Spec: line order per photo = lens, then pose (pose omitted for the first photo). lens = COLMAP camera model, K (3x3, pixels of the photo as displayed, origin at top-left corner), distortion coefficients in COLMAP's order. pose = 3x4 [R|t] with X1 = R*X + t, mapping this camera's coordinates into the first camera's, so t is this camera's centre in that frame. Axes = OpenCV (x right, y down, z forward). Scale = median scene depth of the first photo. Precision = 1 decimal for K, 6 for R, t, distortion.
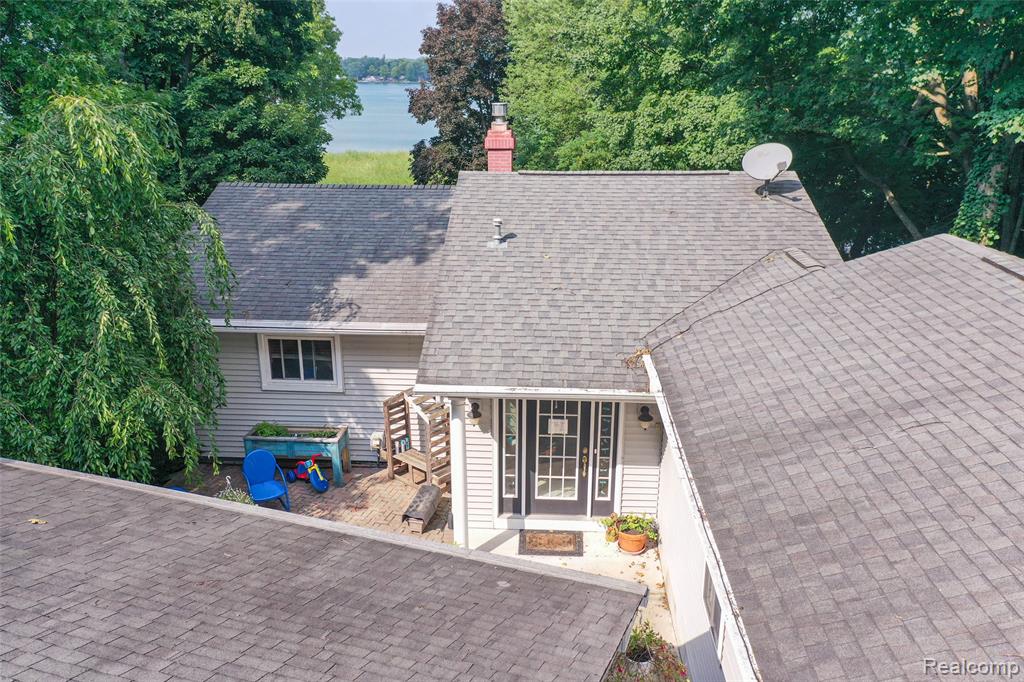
lens RADIAL K [[816.7, 0, 507.4], [0, 816.7, 346.7], [0, 0, 1]] dist [0.003069, 0.008065]
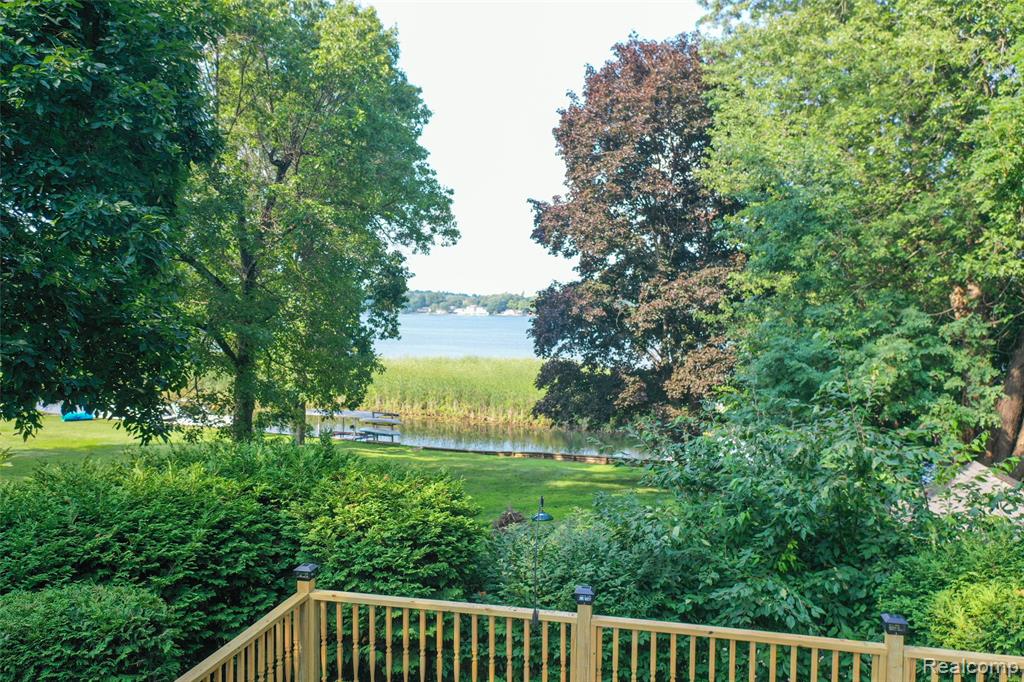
lens RADIAL K [[816.7, 0, 507.4], [0, 816.7, 346.7], [0, 0, 1]] dist [0.003069, 0.008065]
pose [[0.986768, 0.013390, -0.161584, -0.037218], [-0.058429, 0.958992, -0.277347, -0.035466], [0.151244, 0.283118, 0.947085, 0.423958]]
